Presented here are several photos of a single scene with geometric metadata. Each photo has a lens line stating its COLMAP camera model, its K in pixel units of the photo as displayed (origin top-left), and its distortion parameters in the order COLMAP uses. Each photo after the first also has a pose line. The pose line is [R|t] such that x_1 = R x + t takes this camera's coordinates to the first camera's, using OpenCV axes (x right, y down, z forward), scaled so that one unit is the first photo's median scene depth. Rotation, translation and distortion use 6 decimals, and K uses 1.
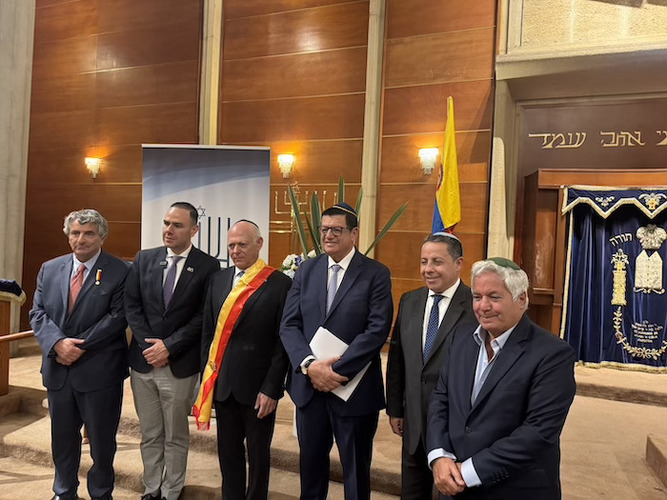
lens RADIAL K [[478.2, 0, 333.5], [0, 478.2, 252.7], [0, 0, 1]] dist [0.034323, -0.042352]
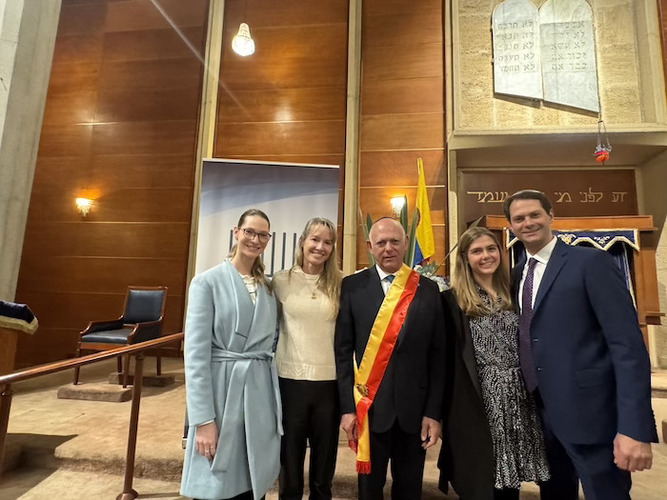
lens RADIAL K [[348.2, 0, 330.6], [0, 348.2, 250.3], [0, 0, 1]] dist [-0.002219, -0.000220]
pose [[0.971739, 0.015606, 0.235541, -0.193569], [0.014696, 0.991877, -0.126348, 0.032801], [-0.235600, 0.126239, 0.963616, 0.178073]]
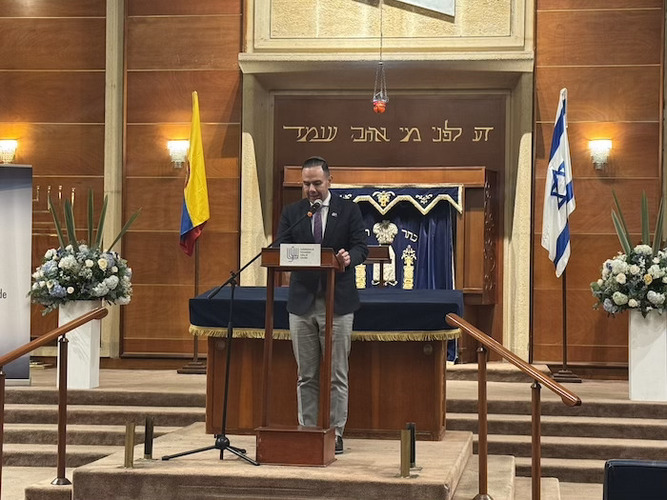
lens RADIAL K [[1283.2, 0, 333.0], [0, 1283.2, 255.6], [0, 0, 1]] dist [0.161423, 0.000000]
pose [[0.971010, -0.021609, 0.238058, -0.106550], [0.029504, 0.999125, -0.029651, 0.085945], [-0.237209, 0.035815, 0.970798, -1.481731]]
